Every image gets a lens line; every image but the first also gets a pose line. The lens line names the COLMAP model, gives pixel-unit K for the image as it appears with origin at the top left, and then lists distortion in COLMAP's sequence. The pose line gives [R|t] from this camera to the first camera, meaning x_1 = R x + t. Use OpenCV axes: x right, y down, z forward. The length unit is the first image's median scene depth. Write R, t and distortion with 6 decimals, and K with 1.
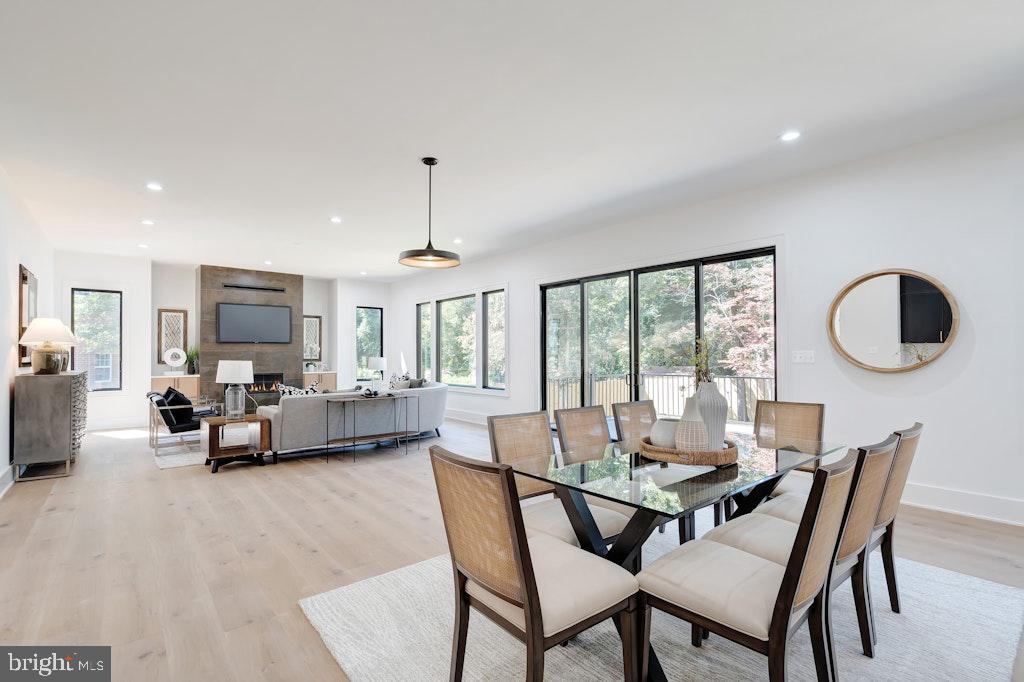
lens RADIAL K [[464.6, 0, 508.2], [0, 464.6, 342.5], [0, 0, 1]] dist [0.000489, 0.000589]
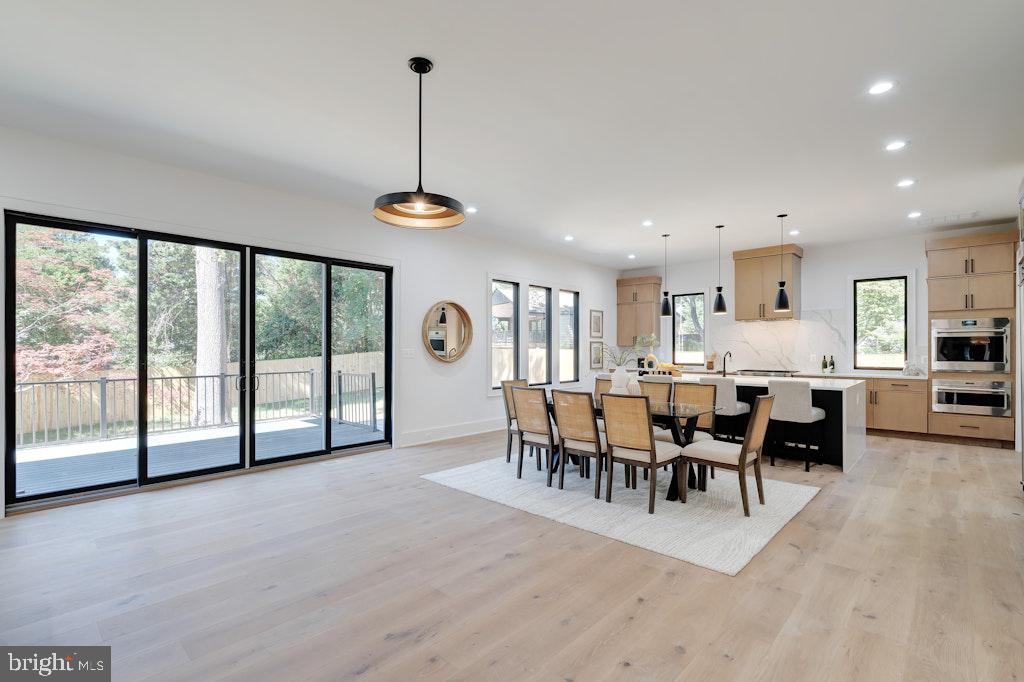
lens RADIAL K [[464.6, 0, 507.8], [0, 464.6, 347.2], [0, 0, 1]] dist [0.000489, 0.000589]
pose [[-0.114634, 0.005823, 0.993391, -1.207620], [-0.027764, 0.999573, -0.009063, 0.024602], [-0.993020, -0.028619, -0.114424, 1.349931]]
